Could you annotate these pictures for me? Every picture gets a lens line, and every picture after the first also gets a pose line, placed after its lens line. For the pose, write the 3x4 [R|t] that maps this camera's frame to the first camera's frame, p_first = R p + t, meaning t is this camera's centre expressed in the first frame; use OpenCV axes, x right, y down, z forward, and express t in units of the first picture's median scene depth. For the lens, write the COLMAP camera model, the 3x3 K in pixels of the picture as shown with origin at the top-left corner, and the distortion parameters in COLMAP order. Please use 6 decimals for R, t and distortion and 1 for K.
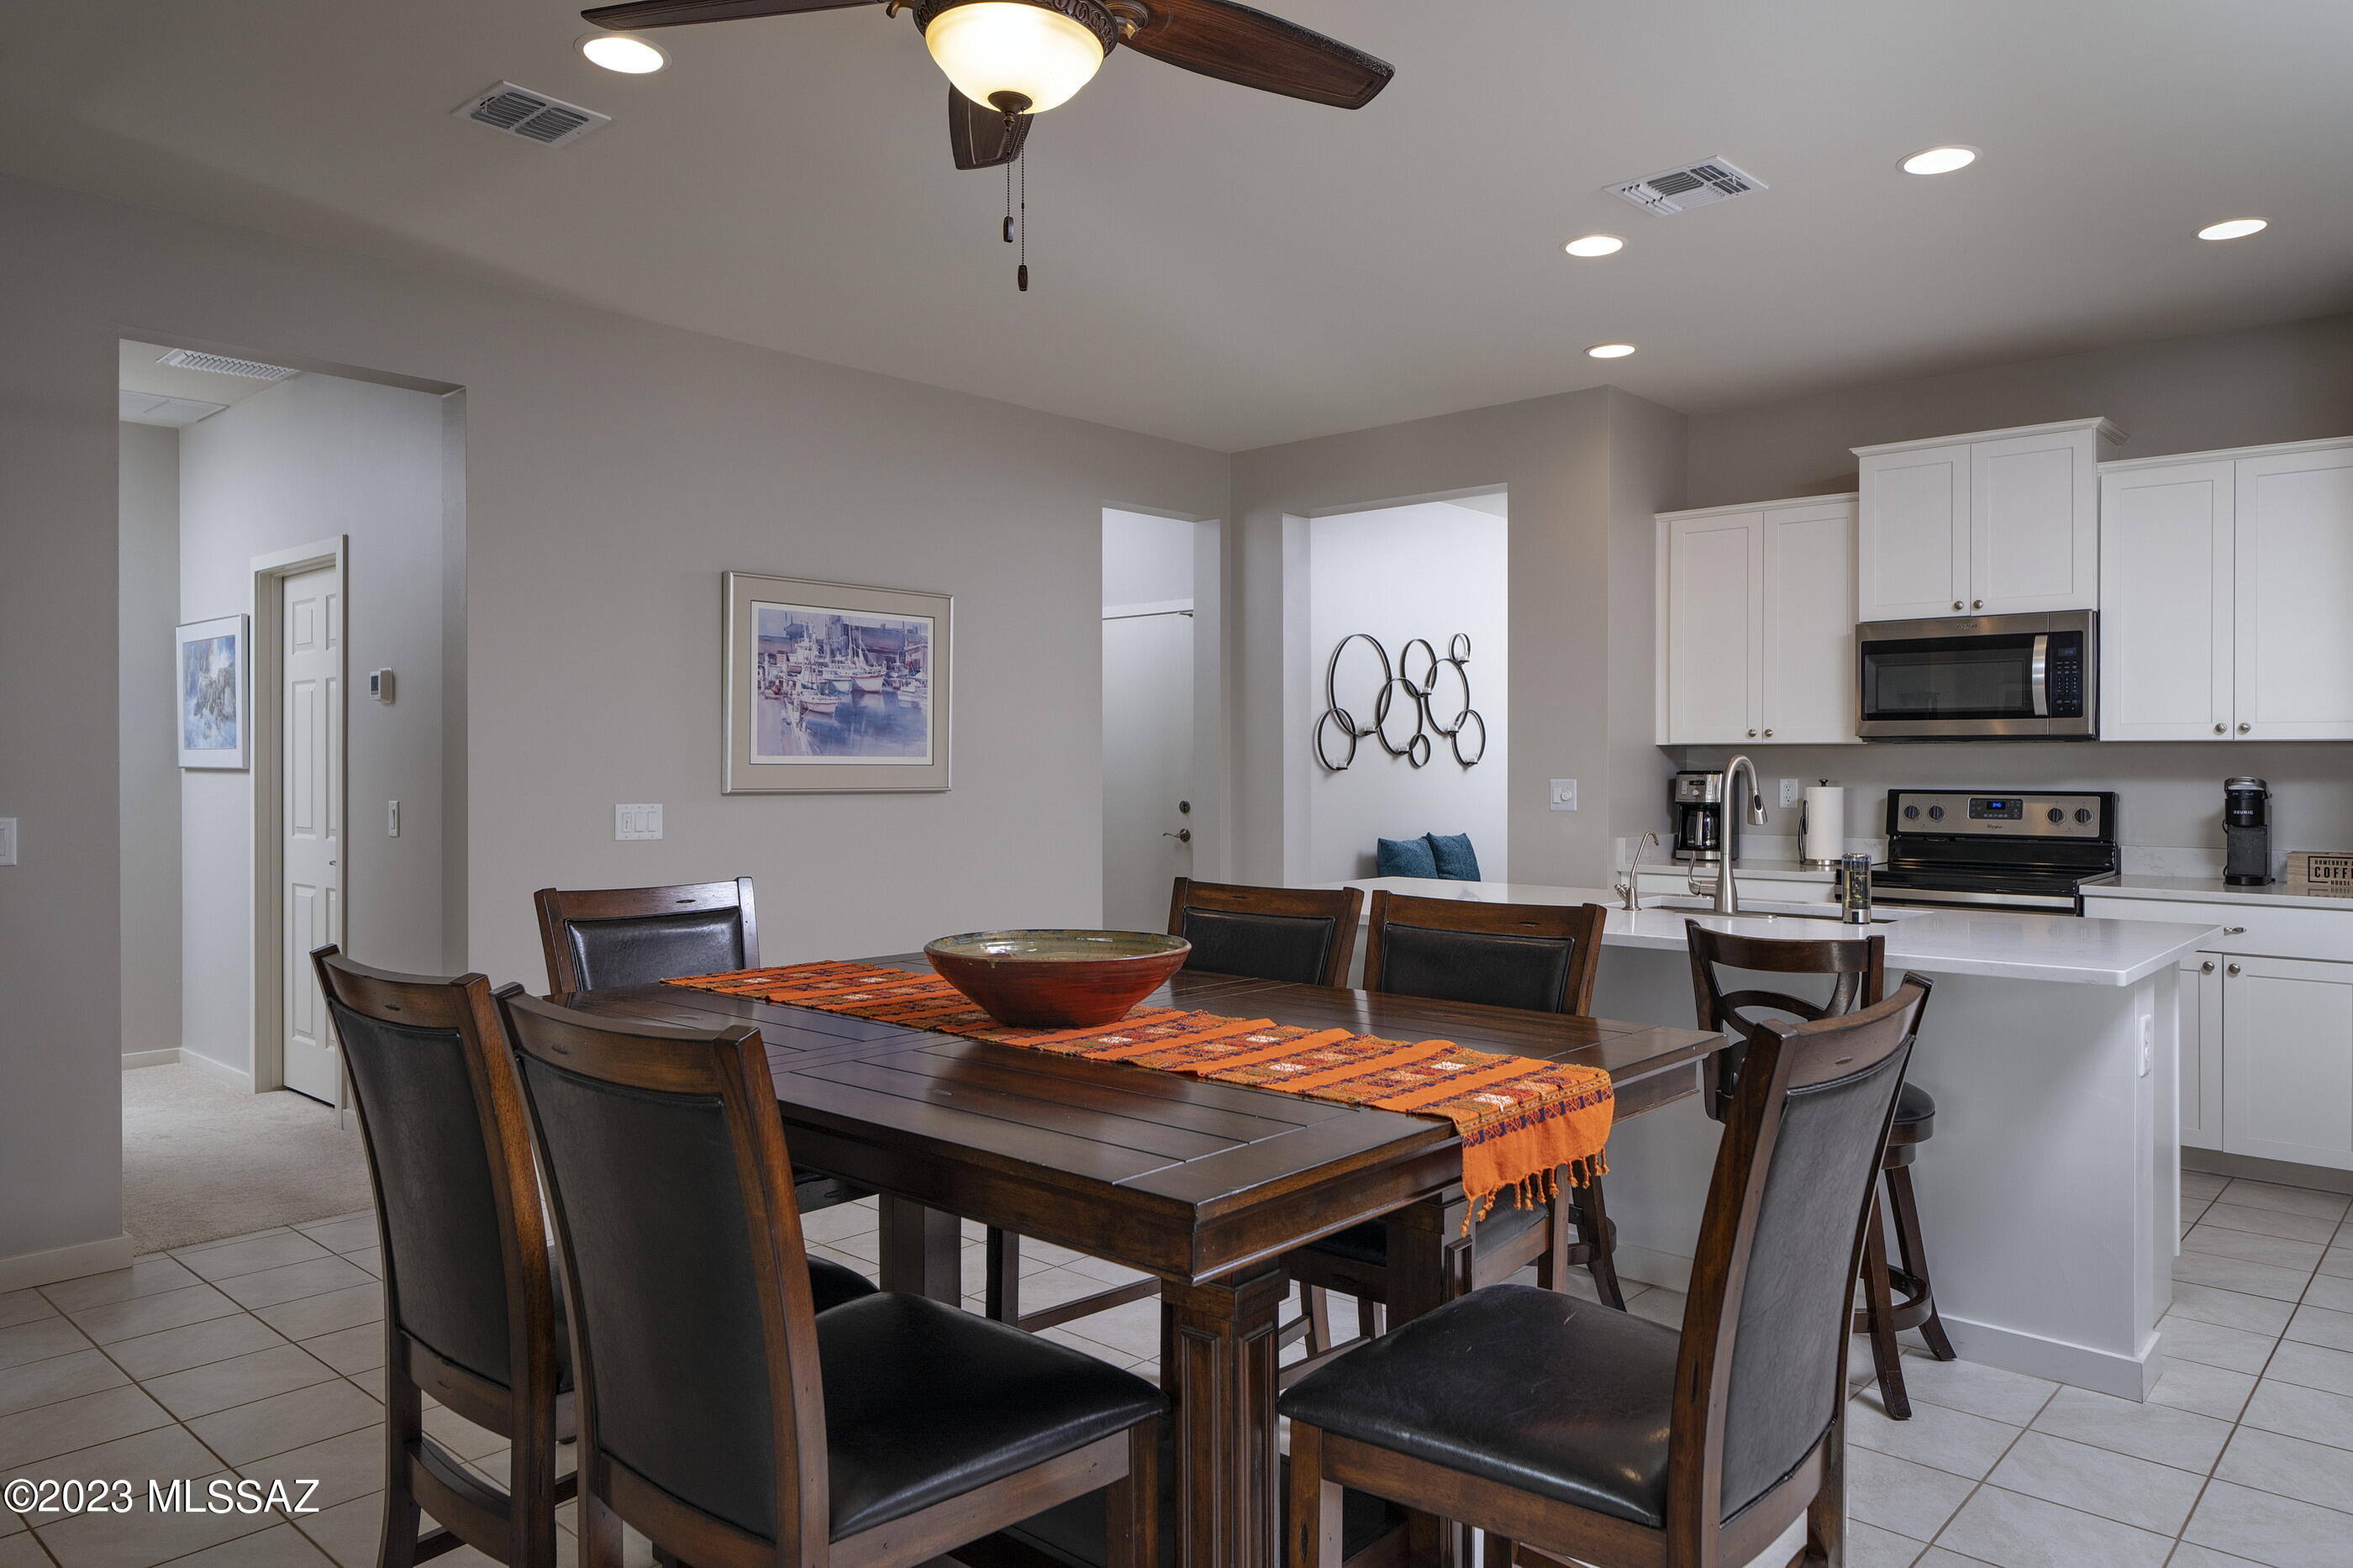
lens RADIAL K [[1526.8, 0, 1116.5], [0, 1526.8, 771.4], [0, 0, 1]] dist [-0.018289, 0.002255]
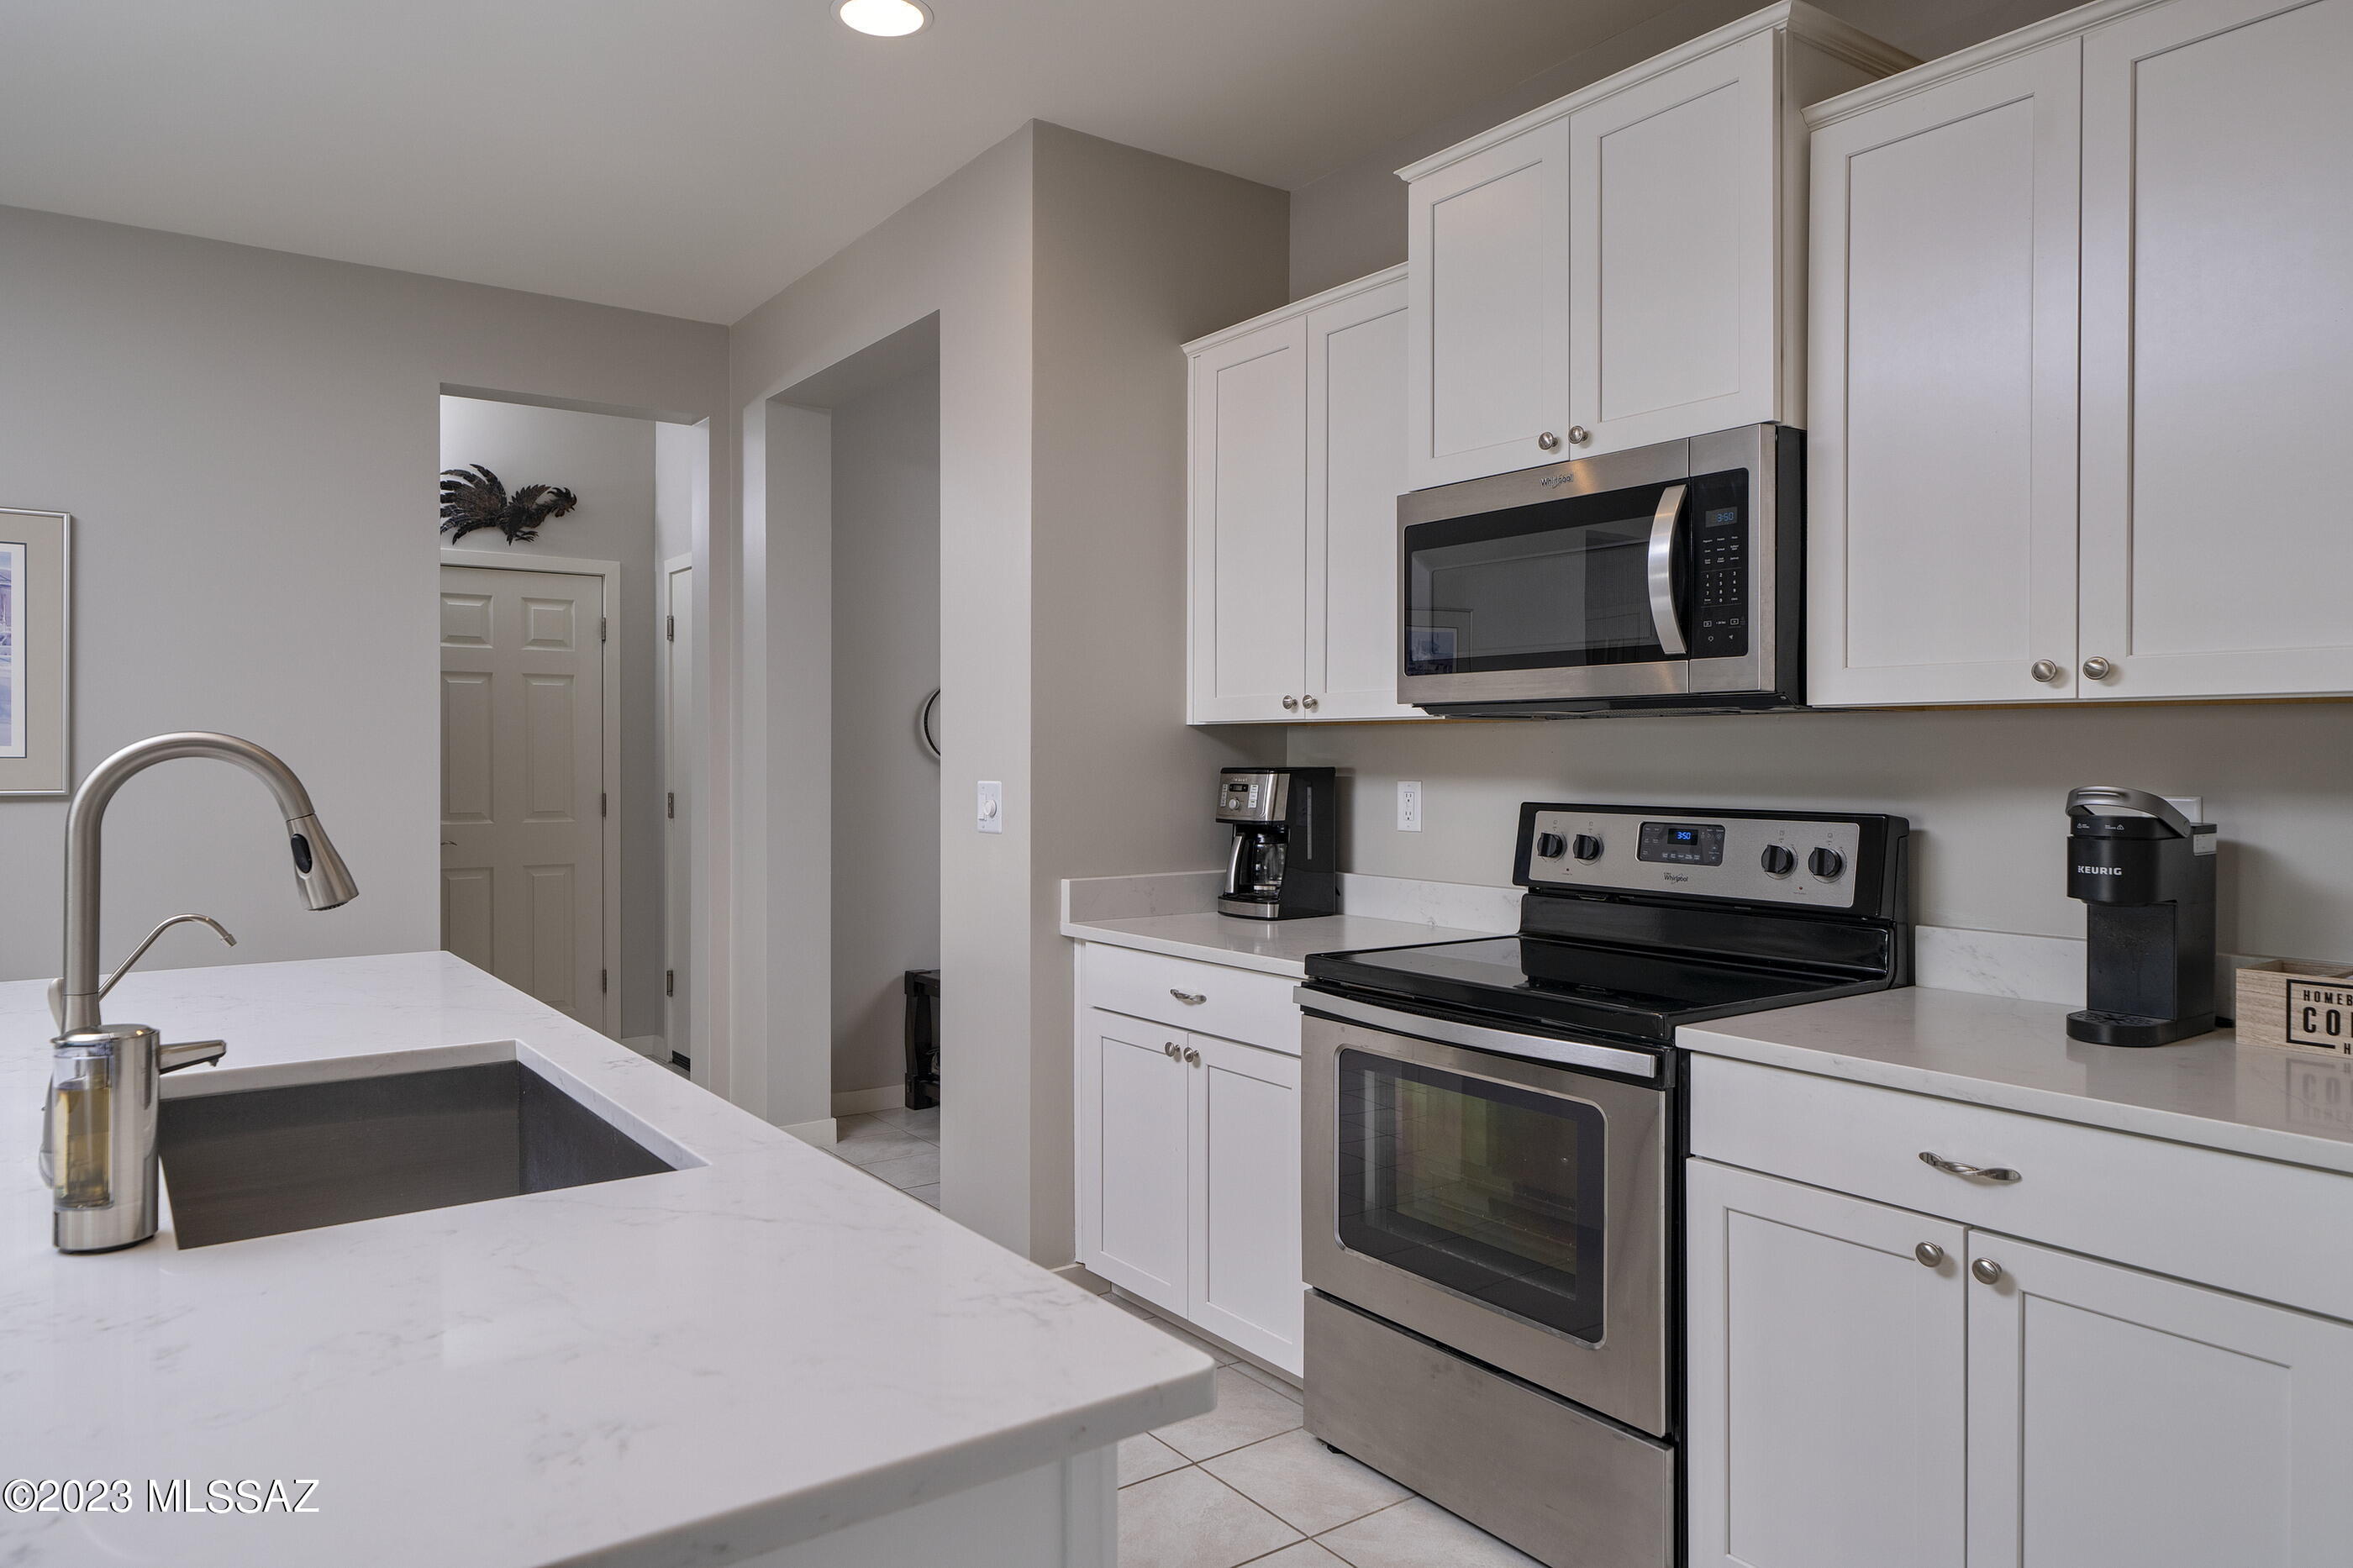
lens RADIAL K [[1484.4, 0, 1085.4], [0, 1484.4, 745.5], [0, 0, 1]] dist [0.023404, -0.002147]
pose [[0.977574, -0.004868, -0.210537, 0.506997], [0.003130, 0.999958, -0.008587, -0.004654], [0.210570, 0.007735, 0.977548, 0.483253]]
